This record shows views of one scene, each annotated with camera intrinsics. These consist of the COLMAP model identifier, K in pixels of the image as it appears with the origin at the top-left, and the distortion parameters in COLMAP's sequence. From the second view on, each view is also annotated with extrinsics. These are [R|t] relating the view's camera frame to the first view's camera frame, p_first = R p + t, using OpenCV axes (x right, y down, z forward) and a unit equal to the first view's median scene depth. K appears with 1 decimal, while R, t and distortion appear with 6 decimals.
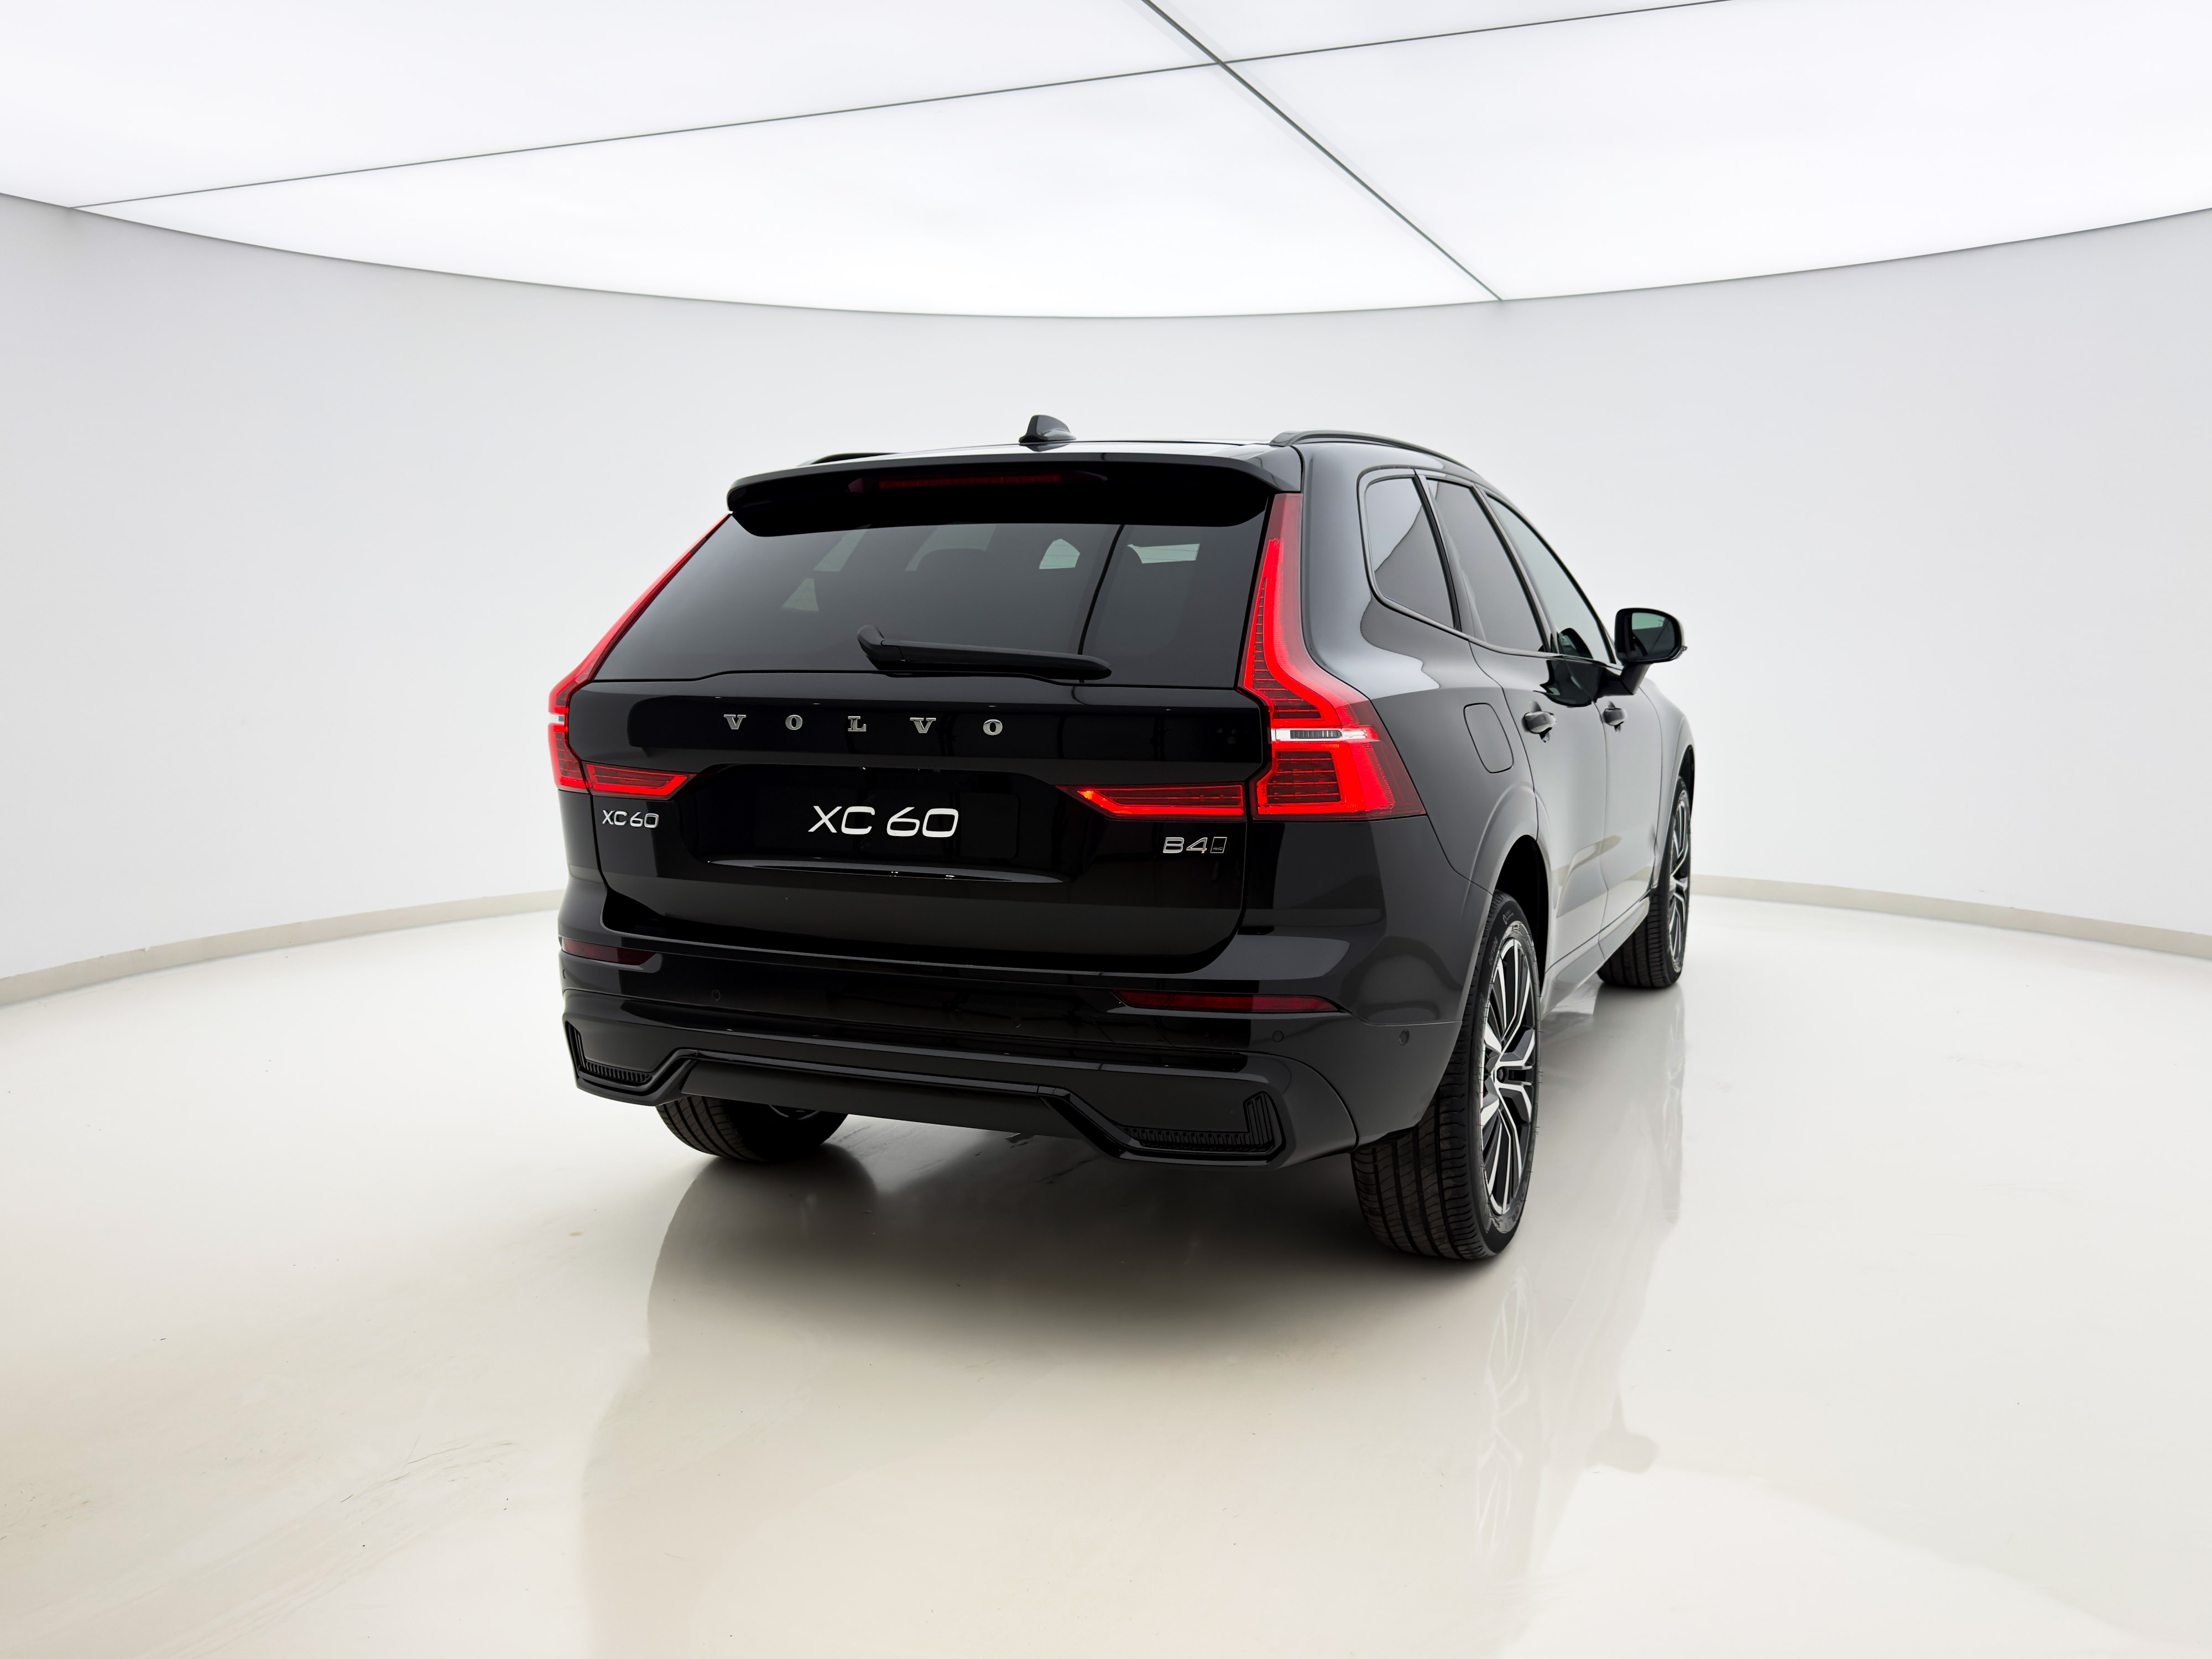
lens RADIAL K [[1592.6, 0, 1129.1], [0, 1592.6, 838.3], [0, 0, 1]] dist [0.024010, -0.018951]
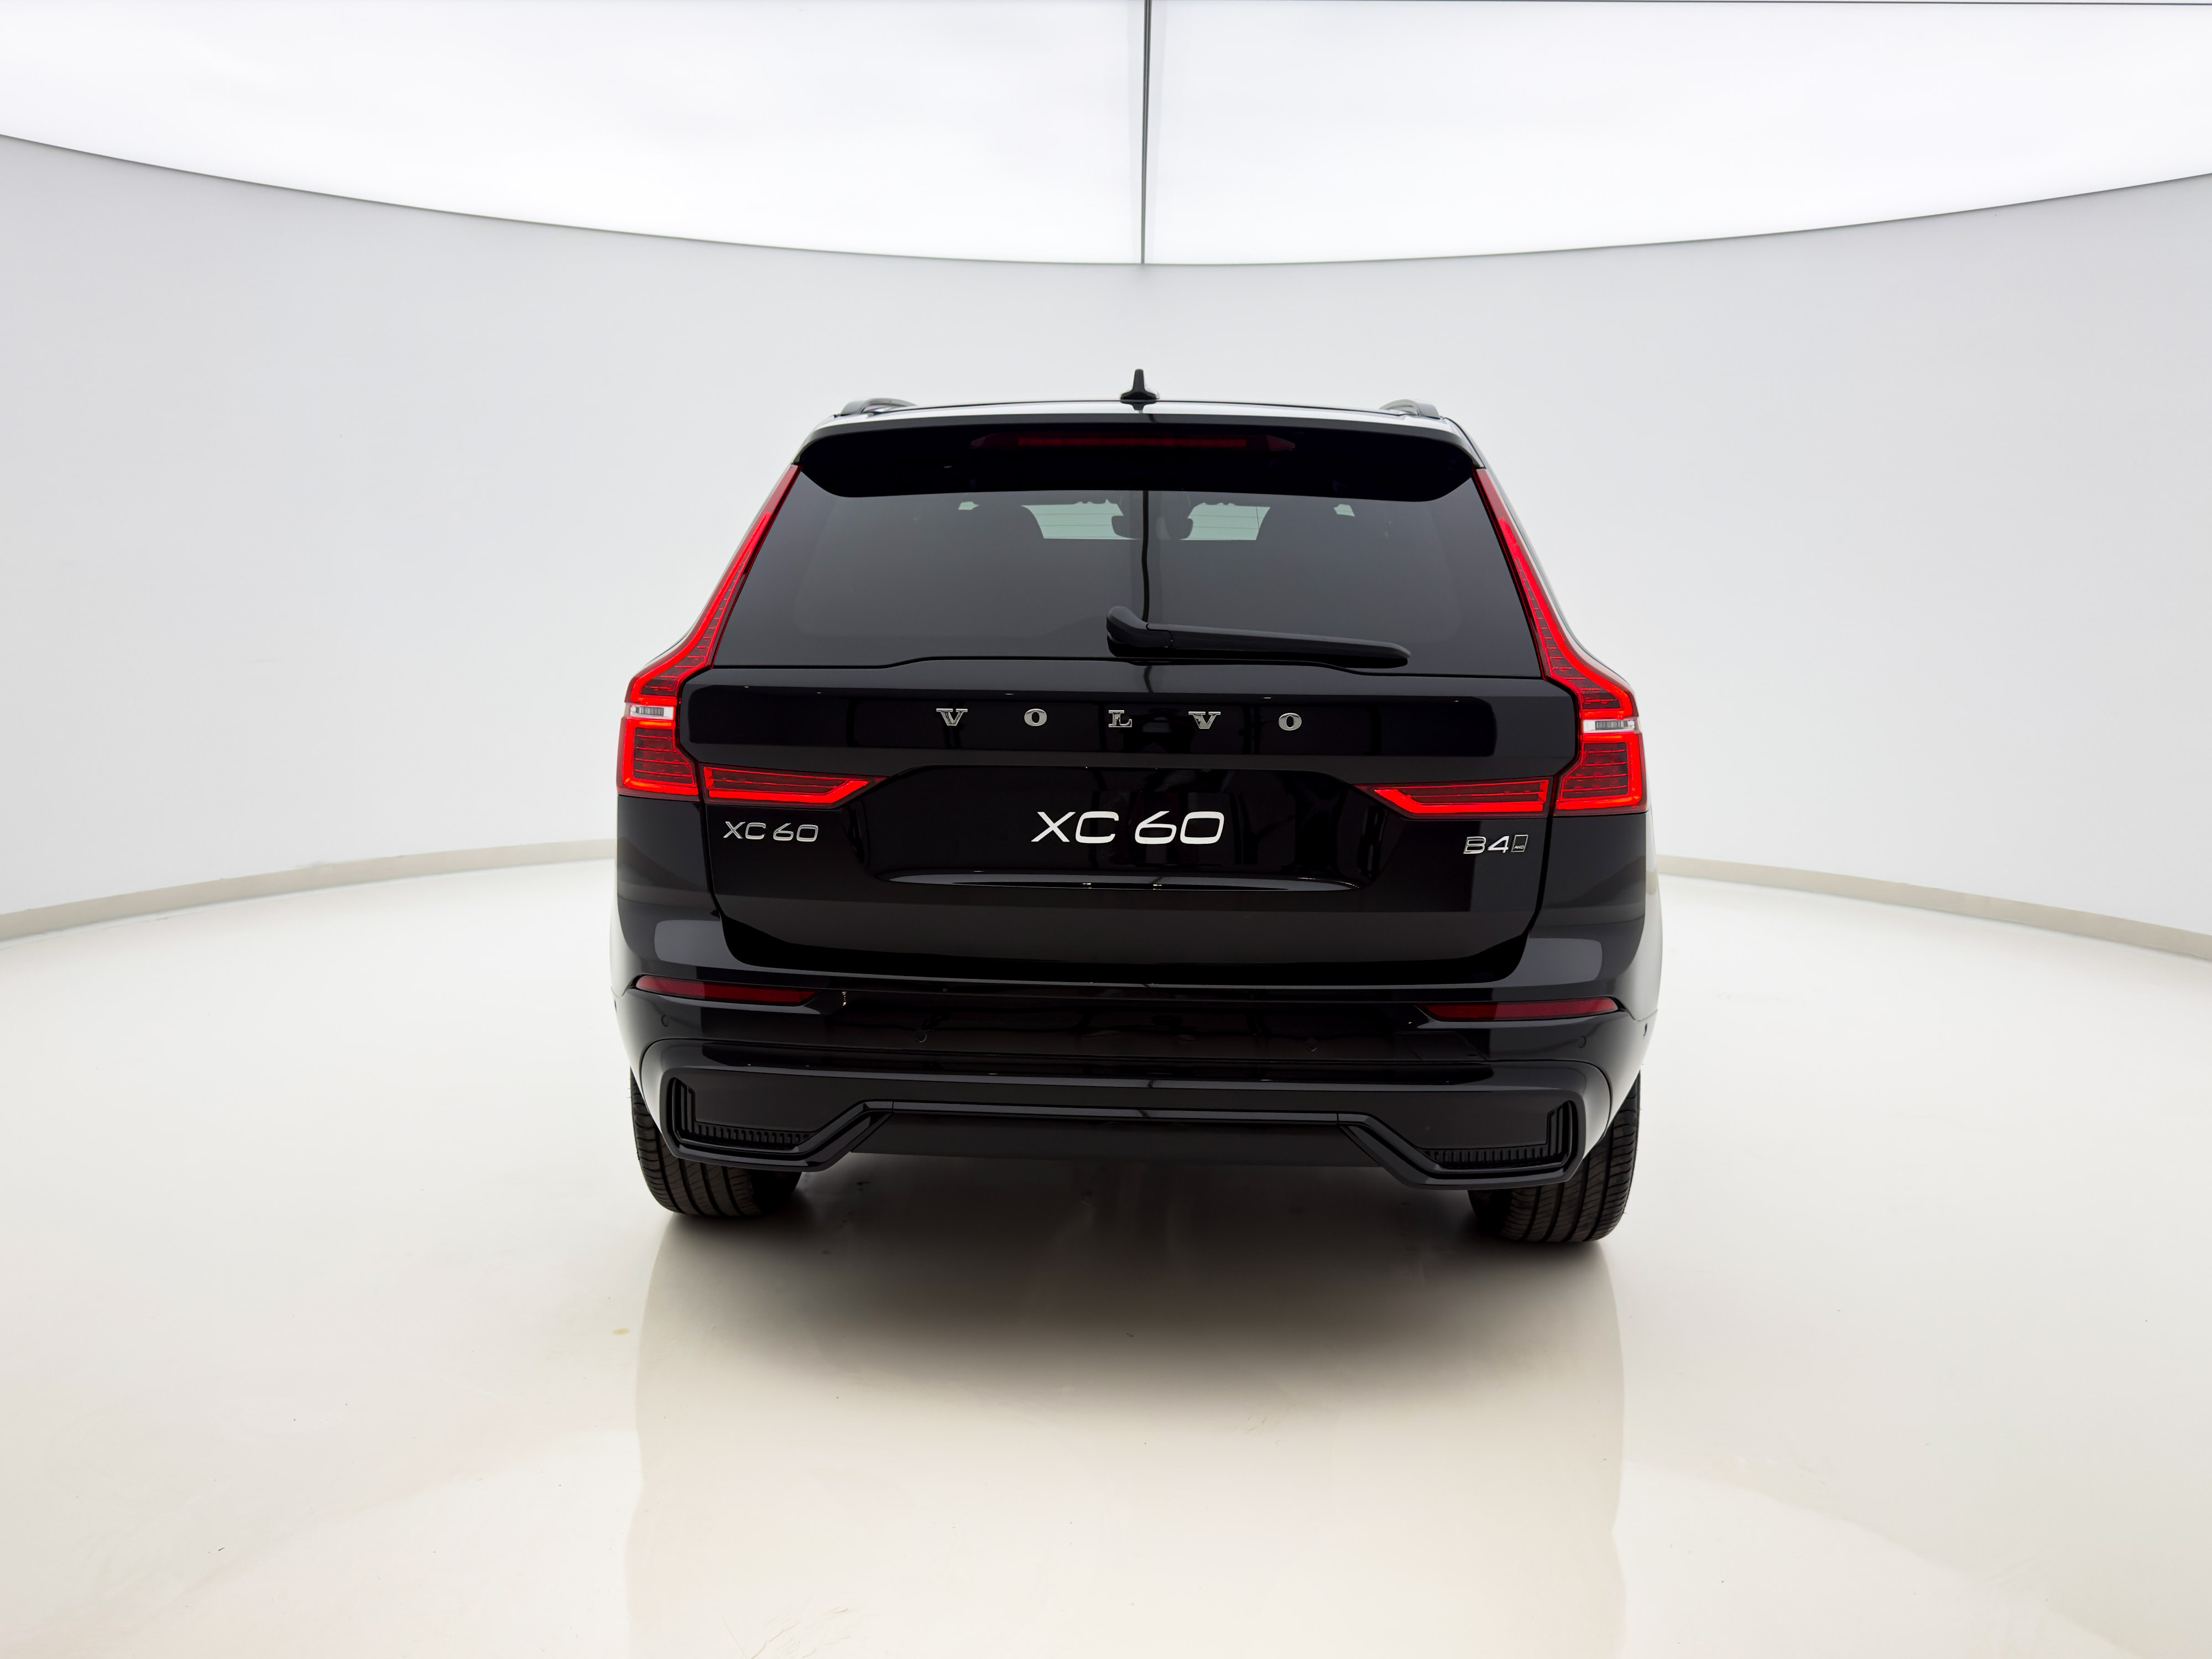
lens RADIAL K [[1592.6, 0, 1113.9], [0, 1592.6, 819.8], [0, 0, 1]] dist [0.024010, -0.018951]
pose [[0.954580, -0.031050, 0.296334, -0.424375], [0.026745, 0.999470, 0.018571, -0.031718], [-0.296753, -0.009802, 0.954904, 0.160134]]
